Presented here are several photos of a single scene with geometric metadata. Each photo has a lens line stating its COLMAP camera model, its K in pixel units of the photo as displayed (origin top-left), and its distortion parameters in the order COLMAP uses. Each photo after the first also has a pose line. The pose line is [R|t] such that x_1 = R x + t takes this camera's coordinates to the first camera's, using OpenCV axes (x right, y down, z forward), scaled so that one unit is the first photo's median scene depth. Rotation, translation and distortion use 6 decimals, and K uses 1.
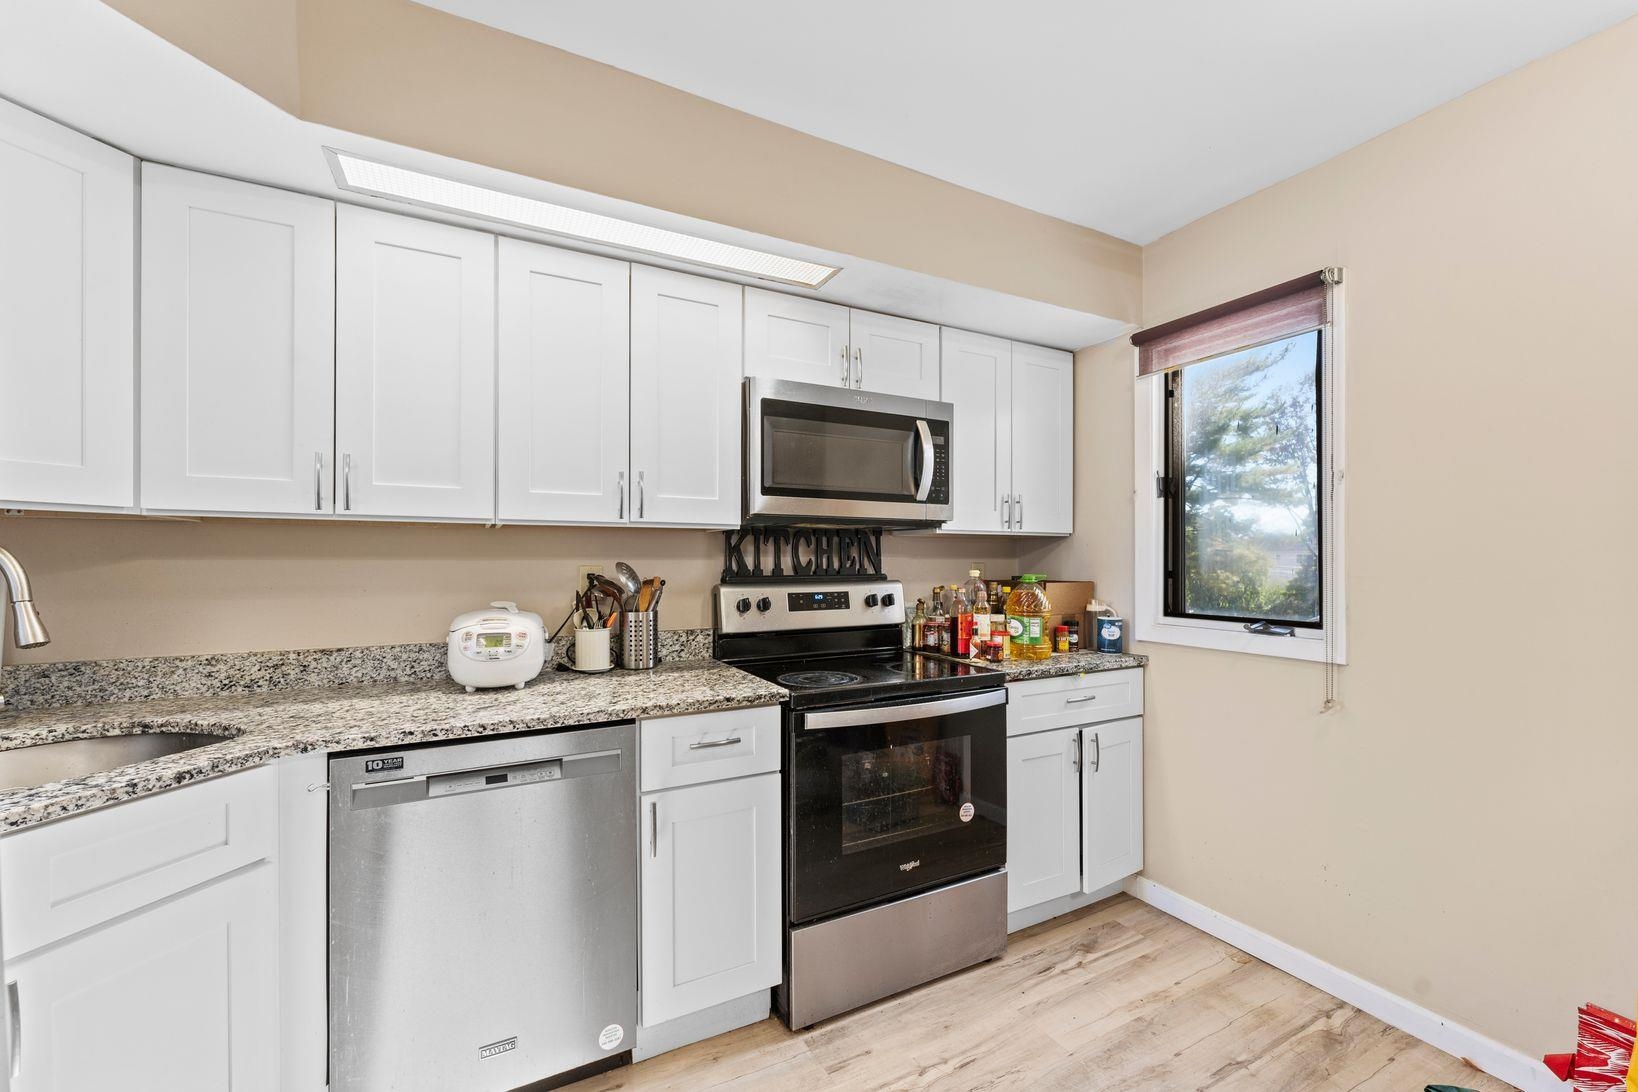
lens RADIAL K [[647.0, 0, 819.7], [0, 647.0, 554.3], [0, 0, 1]] dist [0.000812, 0.000038]
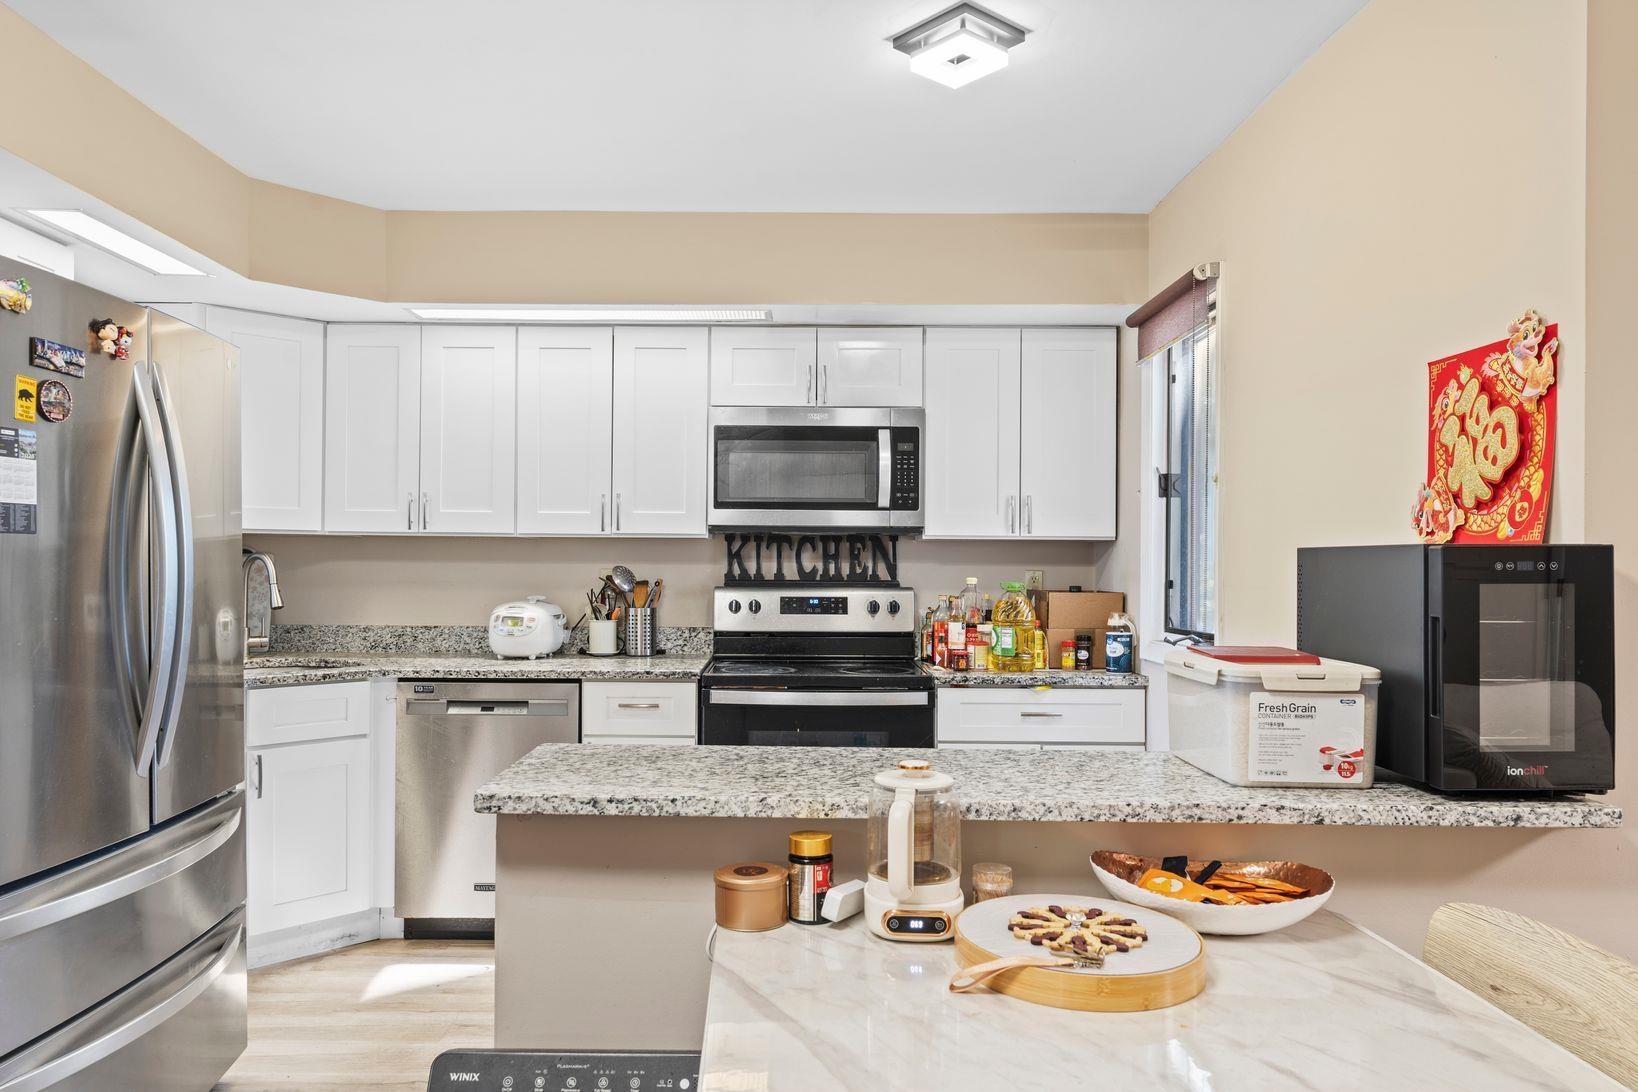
lens RADIAL K [[1079.1, 0, 819.0], [0, 1079.1, 546.0], [0, 0, 1]] dist [0.008859, 0.000819]
pose [[0.891020, -0.002335, -0.453959, 0.874375], [-0.003440, 0.999923, -0.011894, -0.002253], [0.453952, 0.012159, 0.890943, -0.585452]]
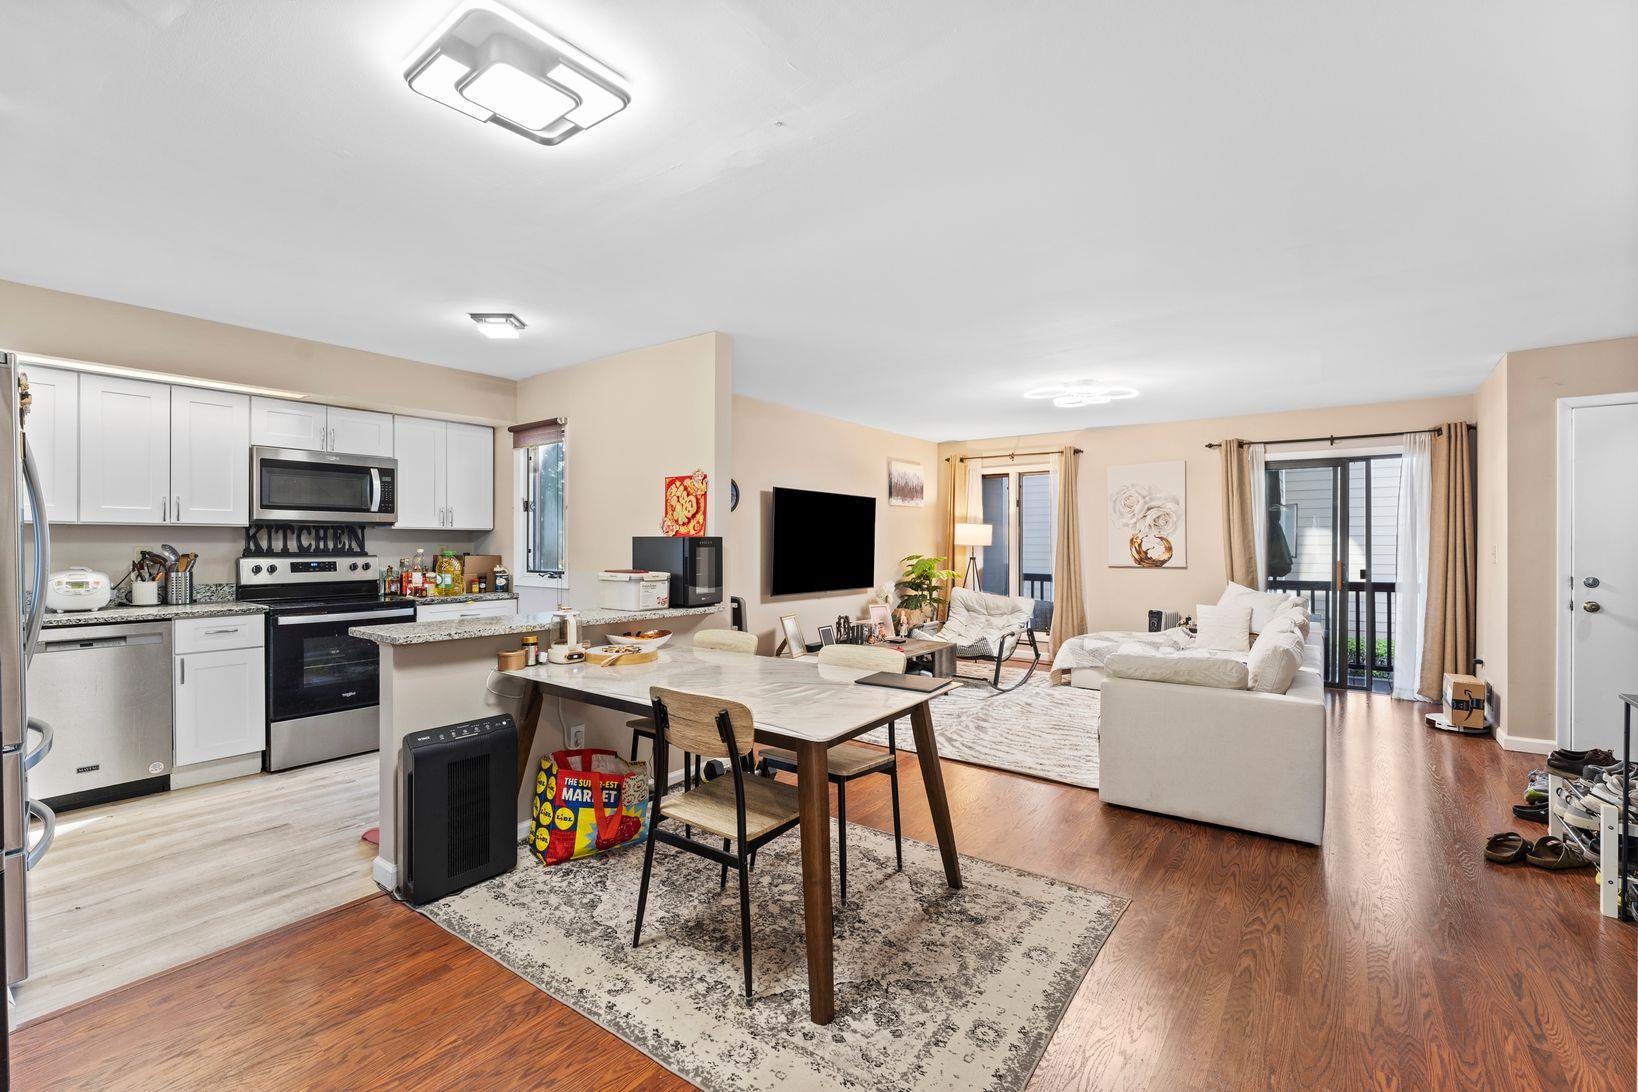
lens RADIAL K [[673.7, 0, 790.5], [0, 673.7, 544.3], [0, 0, 1]] dist [-0.000346, -0.000034]
pose [[0.911786, 0.000084, 0.410666, 0.474031], [-0.003710, 0.999961, 0.008034, -0.009040], [-0.410649, -0.008849, 0.911751, -1.324086]]
